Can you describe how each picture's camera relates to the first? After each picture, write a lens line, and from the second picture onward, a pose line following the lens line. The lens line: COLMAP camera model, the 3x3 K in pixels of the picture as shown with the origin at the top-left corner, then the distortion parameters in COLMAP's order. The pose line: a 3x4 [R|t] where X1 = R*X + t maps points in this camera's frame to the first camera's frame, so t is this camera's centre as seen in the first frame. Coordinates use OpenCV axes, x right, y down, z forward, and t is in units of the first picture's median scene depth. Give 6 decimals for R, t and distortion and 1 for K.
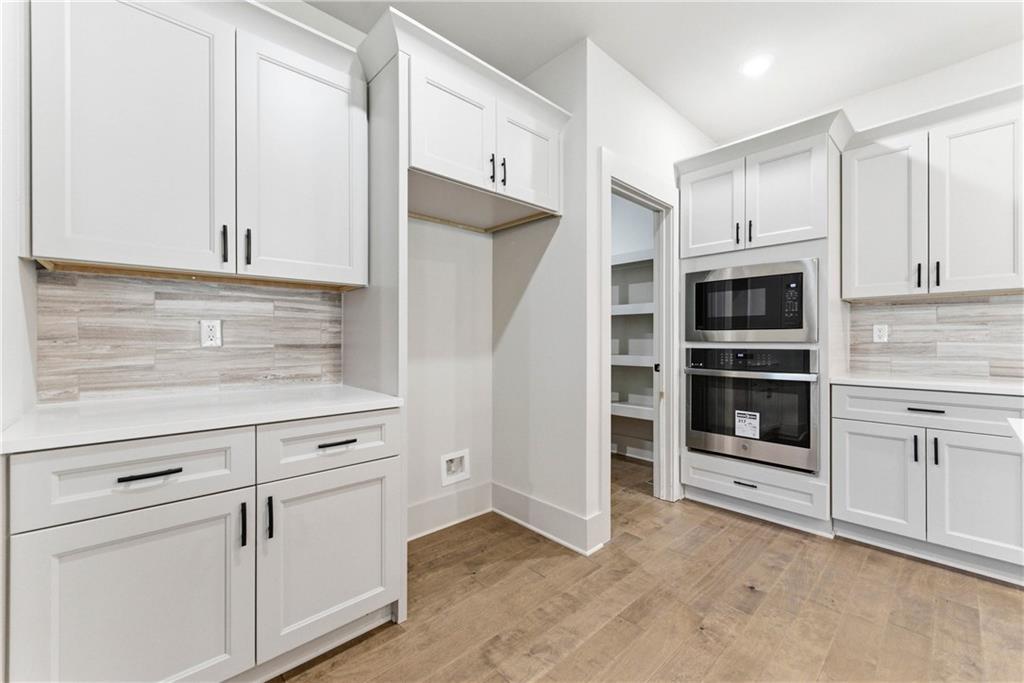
lens RADIAL K [[412.4, 0, 509.6], [0, 412.4, 340.2], [0, 0, 1]] dist [-0.004530, 0.001055]
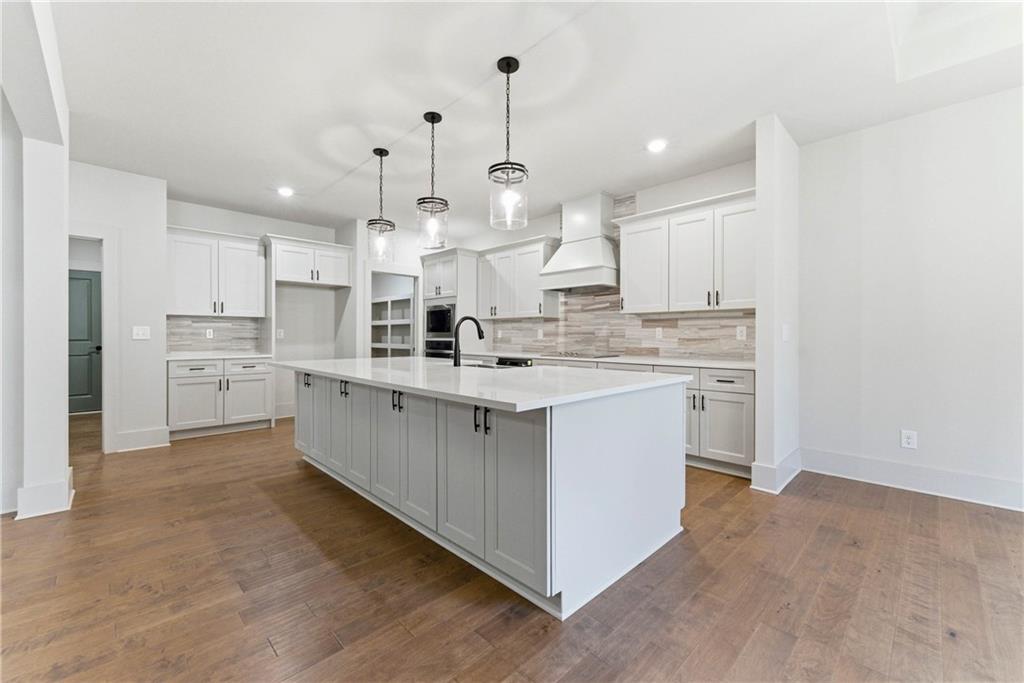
lens RADIAL K [[412.4, 0, 511.9], [0, 412.4, 336.5], [0, 0, 1]] dist [-0.004530, 0.001055]
pose [[0.999441, 0.002990, 0.033295, 1.008775], [-0.003074, 0.999992, 0.002480, -0.008665], [-0.033287, -0.002581, 0.999442, -1.519495]]
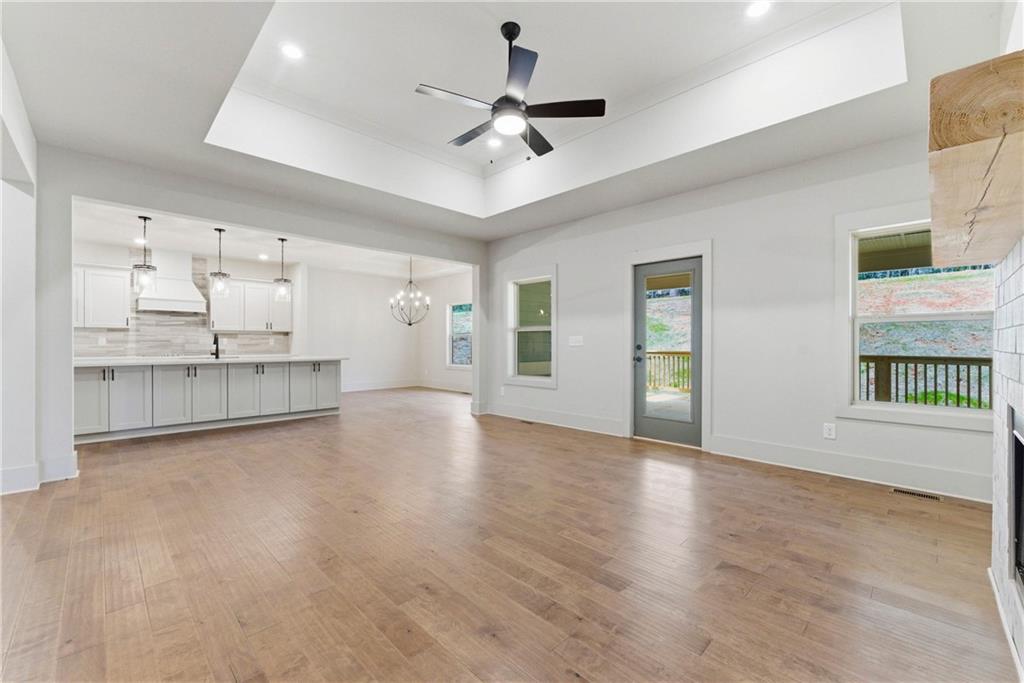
lens RADIAL K [[412.4, 0, 506.6], [0, 412.4, 347.0], [0, 0, 1]] dist [-0.004530, 0.001055]
pose [[-0.041044, -0.001403, 0.999156, -1.782205], [0.001090, 0.999998, 0.001449, 0.022887], [-0.999157, 0.001148, -0.041042, -1.864360]]
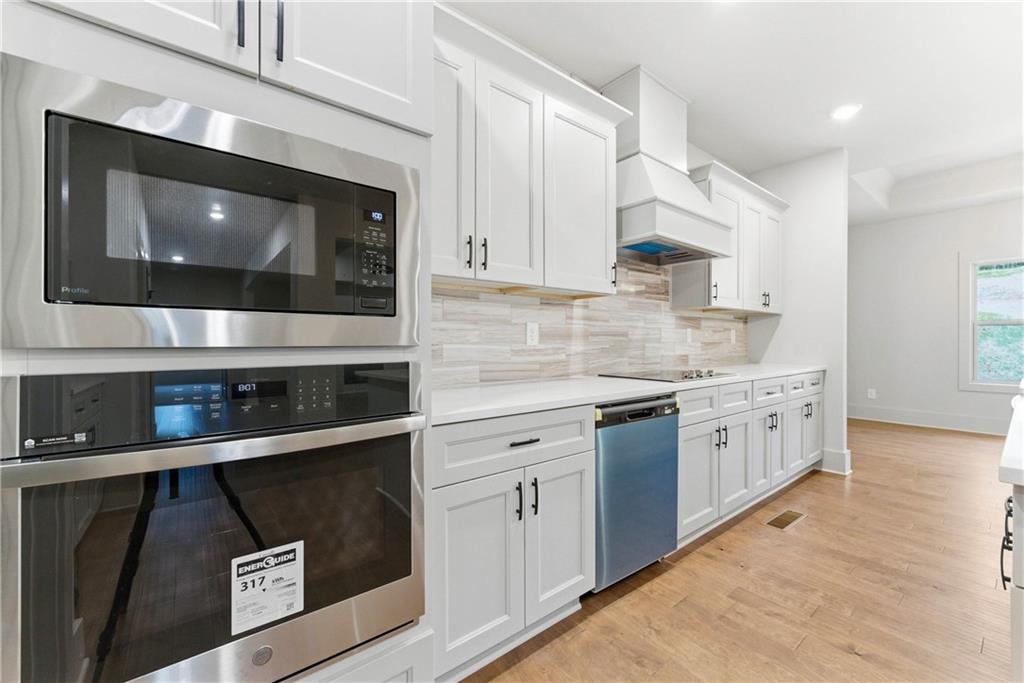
lens RADIAL K [[412.4, 0, 519.4], [0, 412.4, 342.0], [0, 0, 1]] dist [-0.004530, 0.001055]
pose [[0.064599, -0.001035, 0.997911, 0.274658], [-0.000306, 0.999999, 0.001057, -0.000436], [-0.997911, -0.000373, 0.064599, 0.854979]]
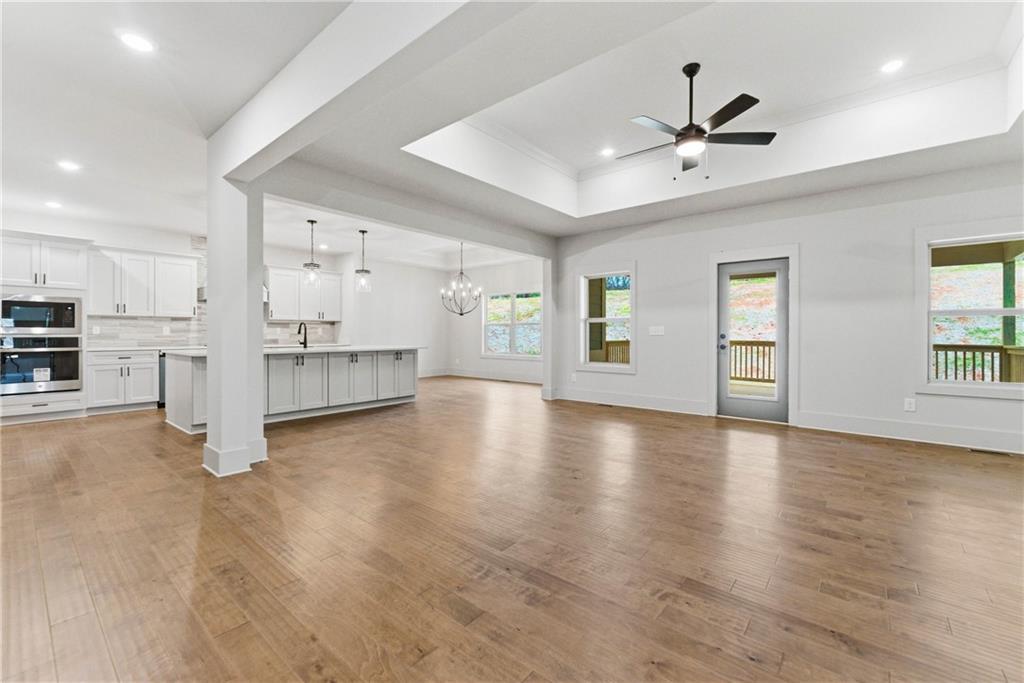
lens RADIAL K [[412.4, 0, 515.1], [0, 412.4, 338.0], [0, 0, 1]] dist [-0.004530, 0.001055]
pose [[-0.128397, -0.006059, 0.991704, -1.912378], [0.001939, 0.999978, 0.006361, 0.020121], [-0.991721, 0.002740, -0.128382, -1.164396]]
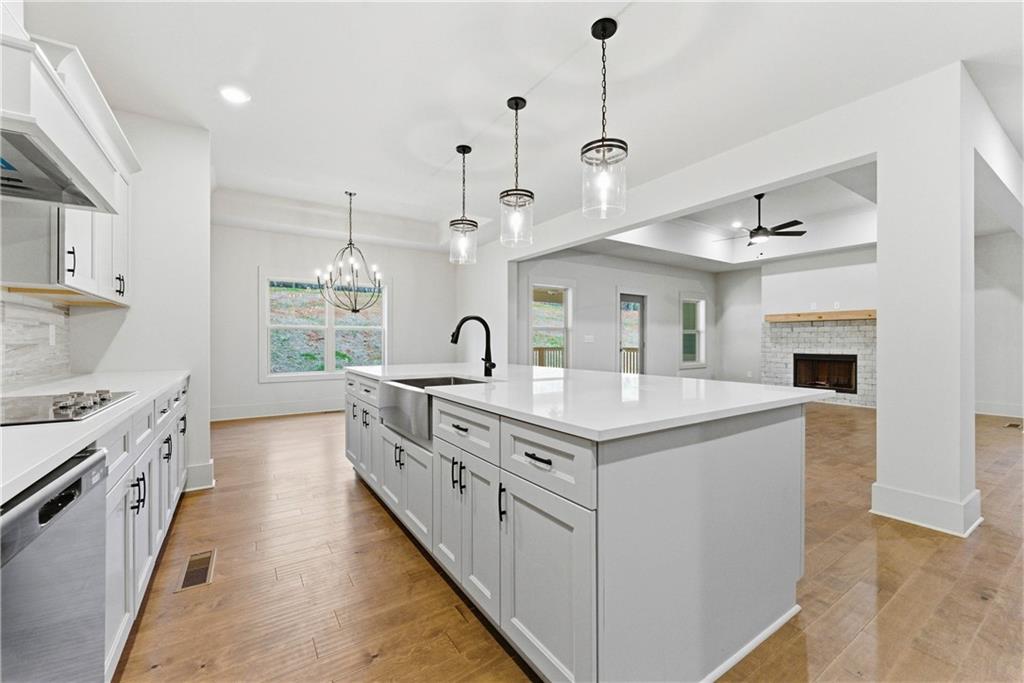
lens RADIAL K [[412.4, 0, 513.2], [0, 412.4, 340.1], [0, 0, 1]] dist [-0.004530, 0.001055]
pose [[-0.987451, 0.003656, 0.157881, 0.632488], [0.003675, 0.999993, -0.000171, -0.003756], [-0.157881, 0.000412, -0.987458, 0.968974]]
